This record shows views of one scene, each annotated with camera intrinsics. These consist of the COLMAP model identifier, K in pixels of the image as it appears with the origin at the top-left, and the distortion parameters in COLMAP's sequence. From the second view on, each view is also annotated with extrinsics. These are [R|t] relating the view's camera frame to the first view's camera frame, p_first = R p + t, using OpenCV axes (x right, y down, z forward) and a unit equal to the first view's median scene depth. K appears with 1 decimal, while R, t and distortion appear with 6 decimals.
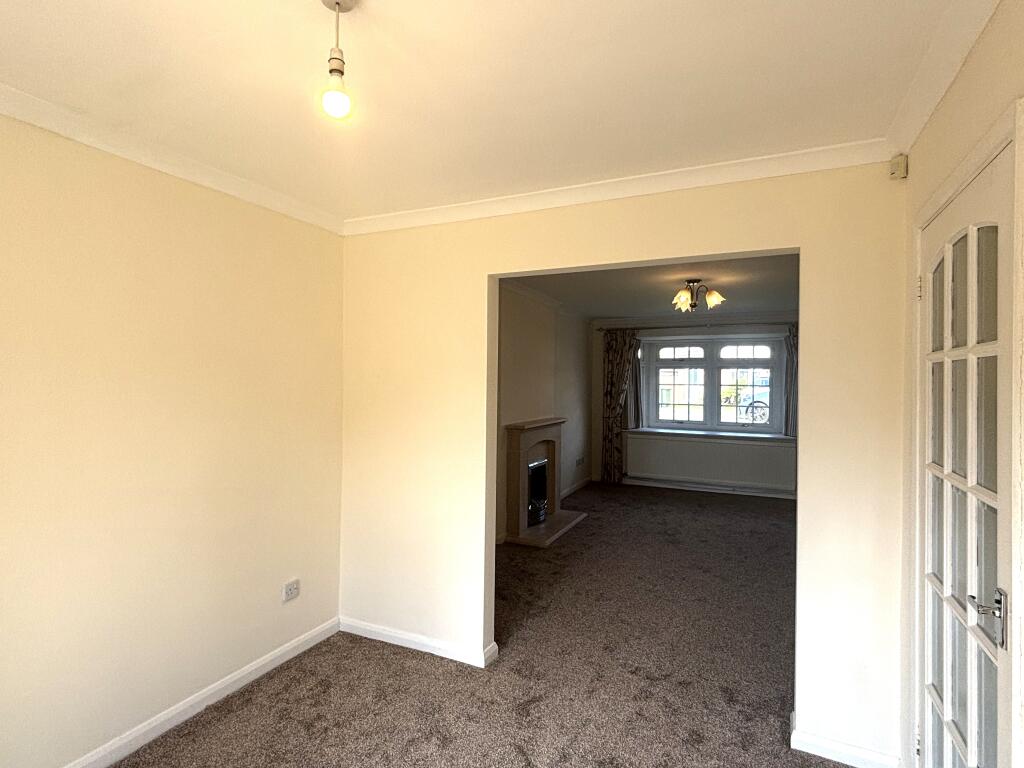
lens RADIAL K [[539.2, 0, 510.2], [0, 539.2, 380.2], [0, 0, 1]] dist [0.003740, -0.000806]
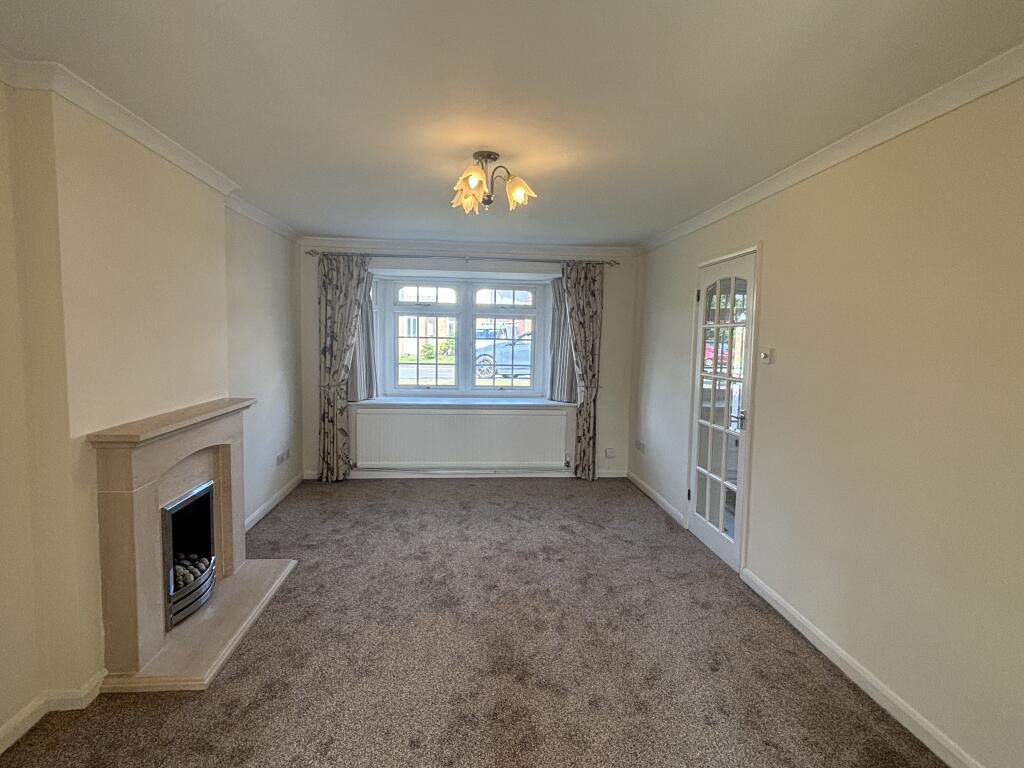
lens RADIAL K [[539.2, 0, 510.2], [0, 539.2, 380.2], [0, 0, 1]] dist [0.003740, -0.000806]
pose [[0.868842, -0.033782, 0.493936, 0.047482], [-0.011997, 0.995940, 0.089218, -0.001087], [-0.494944, -0.083442, 0.864909, 0.305613]]
